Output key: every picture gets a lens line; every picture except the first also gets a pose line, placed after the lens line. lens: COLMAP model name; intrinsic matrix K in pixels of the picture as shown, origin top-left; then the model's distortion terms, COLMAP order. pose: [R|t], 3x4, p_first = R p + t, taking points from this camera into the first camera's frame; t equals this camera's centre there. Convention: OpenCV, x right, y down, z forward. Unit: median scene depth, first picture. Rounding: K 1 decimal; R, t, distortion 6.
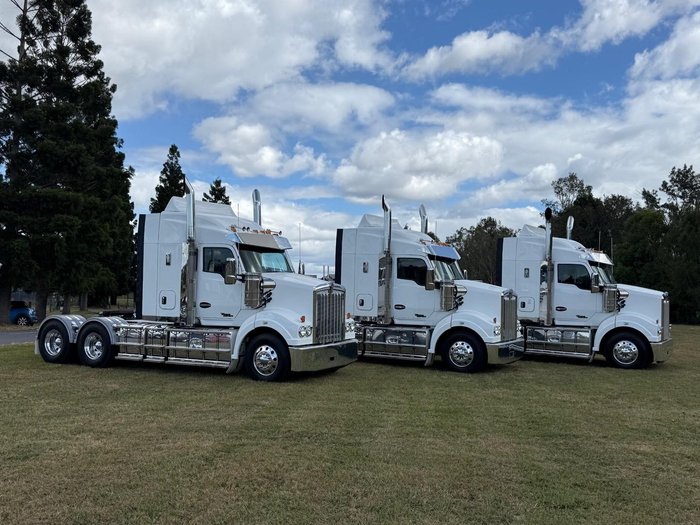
lens RADIAL K [[703.3, 0, 350.0], [0, 703.3, 262.5], [0, 0, 1]] dist [0.168597, -0.324588]
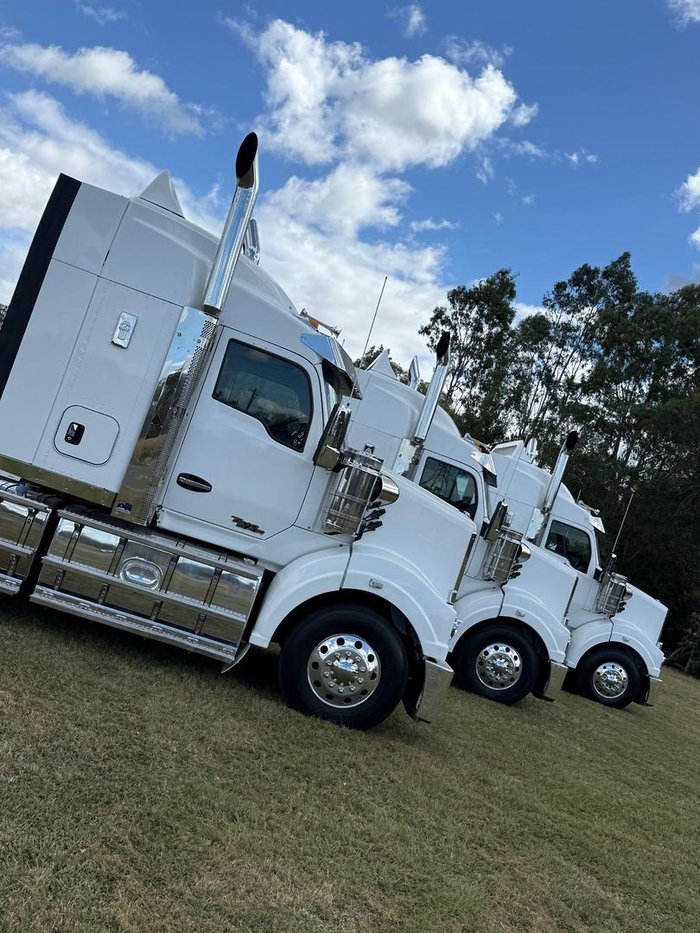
lens RADIAL K [[937.3, 0, 350.0], [0, 937.3, 466.5], [0, 0, 1]] dist [0.168597, -0.324588]
pose [[0.785201, 0.272889, 0.555869, -0.383478], [-0.324240, 0.945953, -0.006381, 0.024637], [-0.527568, -0.175224, 0.831245, 0.479506]]
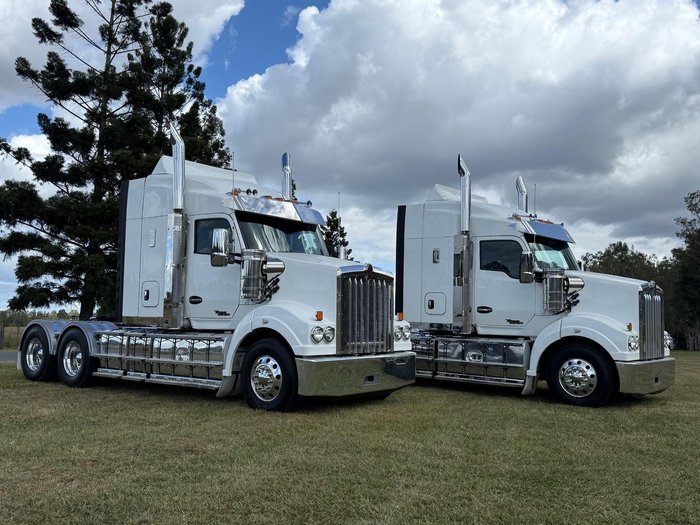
lens RADIAL K [[680.3, 0, 350.0], [0, 680.3, 262.5], [0, 0, 1]] dist [0.158258, -0.293109]
pose [[0.984066, -0.014781, -0.177188, 0.063423], [0.005665, 0.998639, -0.051846, 0.053324], [0.177713, 0.050016, 0.982811, 0.315640]]
